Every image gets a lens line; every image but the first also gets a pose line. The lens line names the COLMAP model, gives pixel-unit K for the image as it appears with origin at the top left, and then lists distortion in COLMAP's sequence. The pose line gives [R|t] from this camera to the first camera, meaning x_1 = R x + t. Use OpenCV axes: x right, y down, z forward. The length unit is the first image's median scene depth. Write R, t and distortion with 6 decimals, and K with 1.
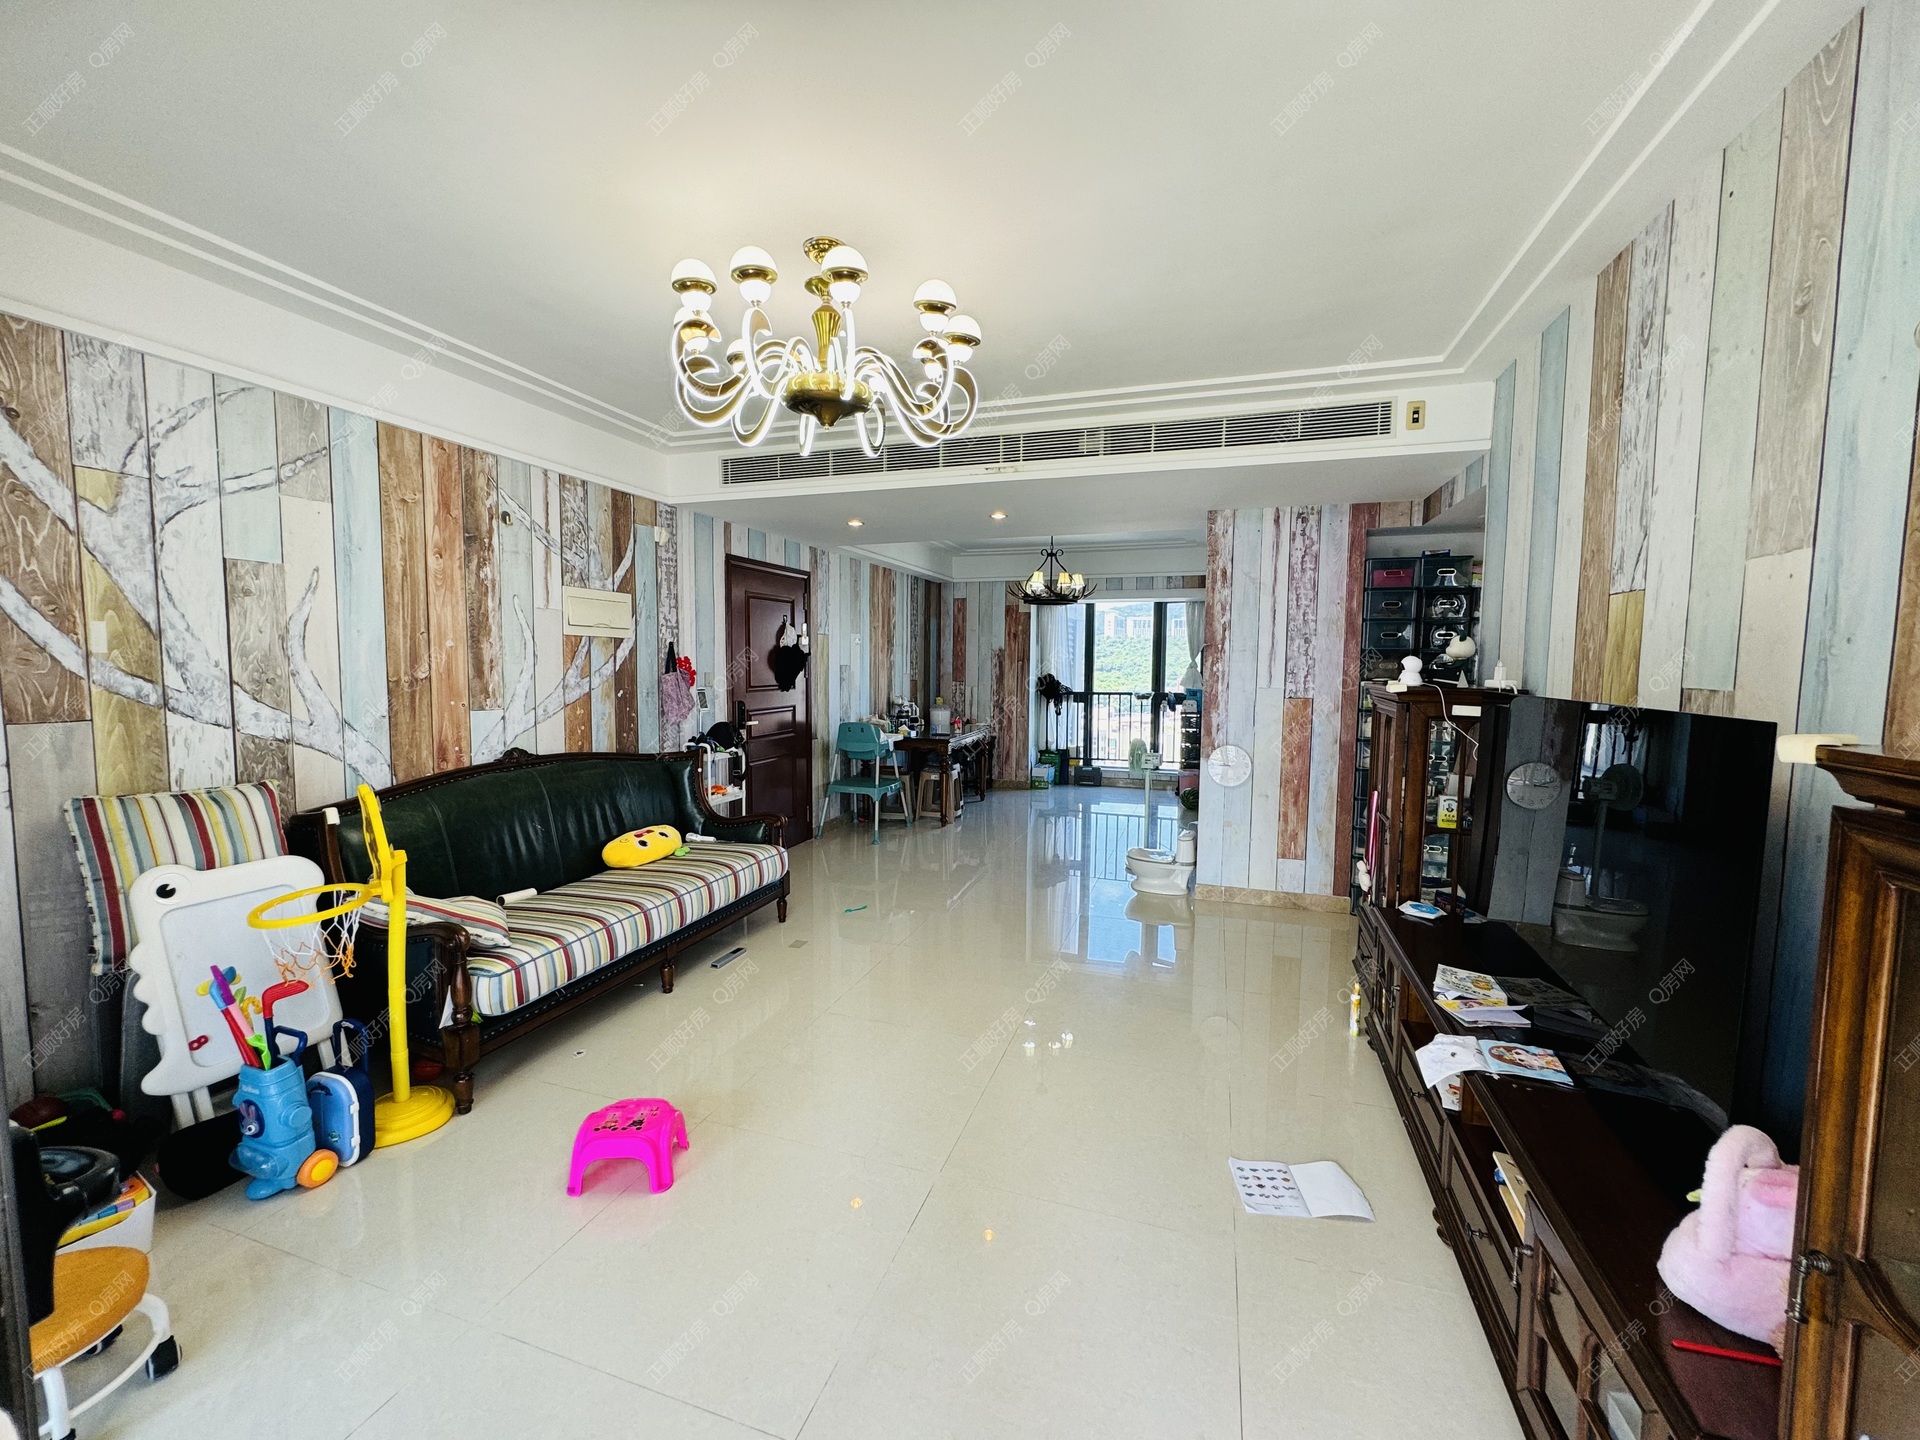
lens RADIAL K [[768.5, 0, 965.6], [0, 768.5, 717.5], [0, 0, 1]] dist [-0.001676, 0.000119]
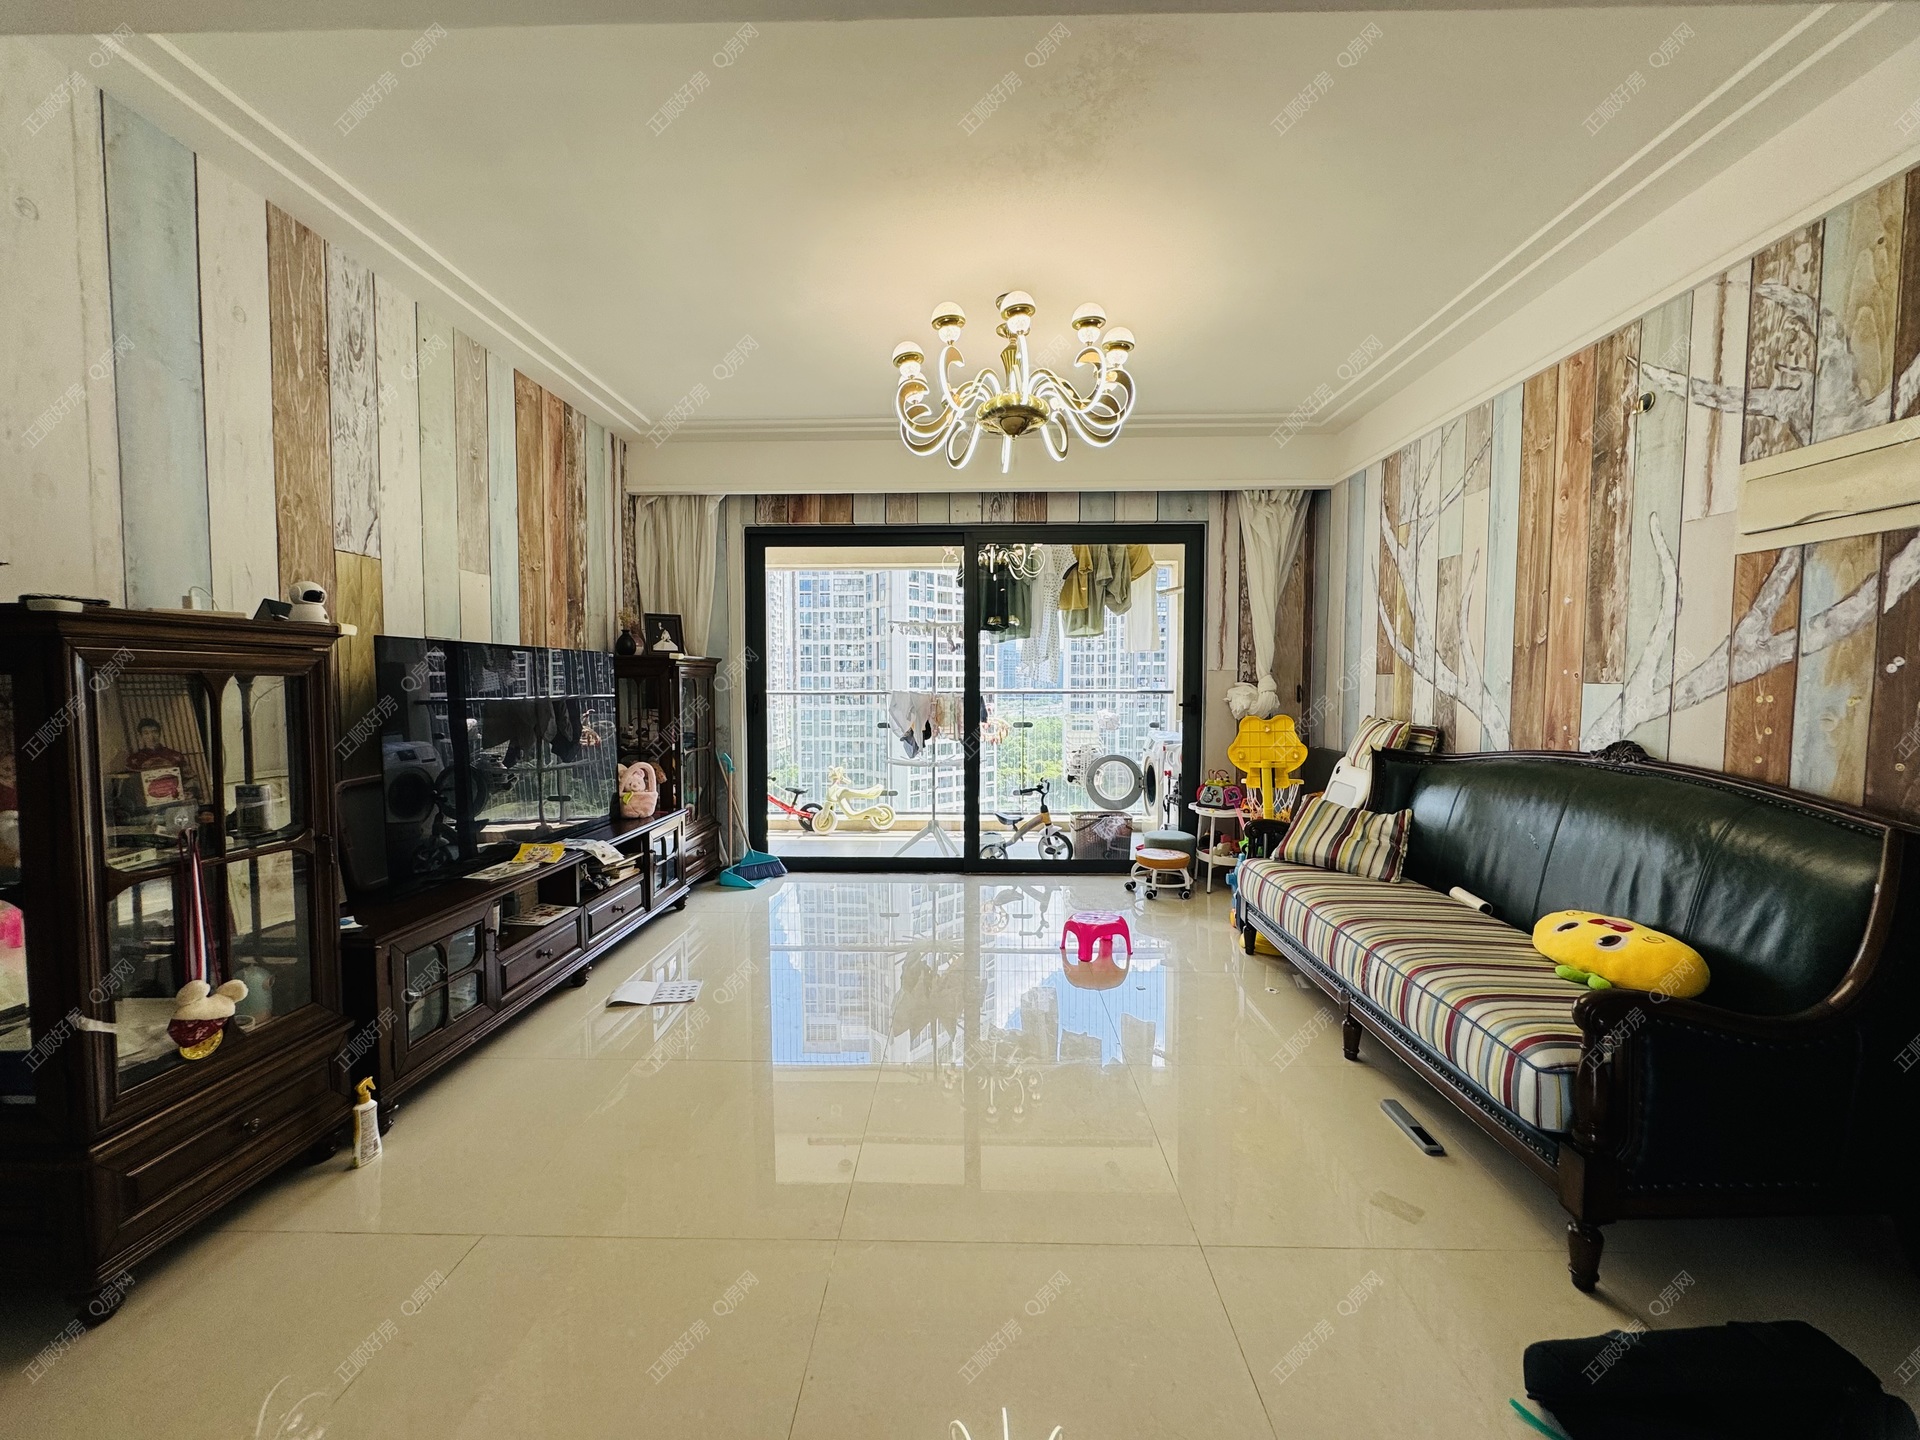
lens RADIAL K [[768.5, 0, 963.2], [0, 768.5, 721.6], [0, 0, 1]] dist [-0.001676, 0.000119]
pose [[-0.956613, 0.008699, -0.291231, 0.167602], [-0.027490, 0.992400, 0.119942, -0.041315], [0.290061, 0.122744, -0.949104, 1.400637]]
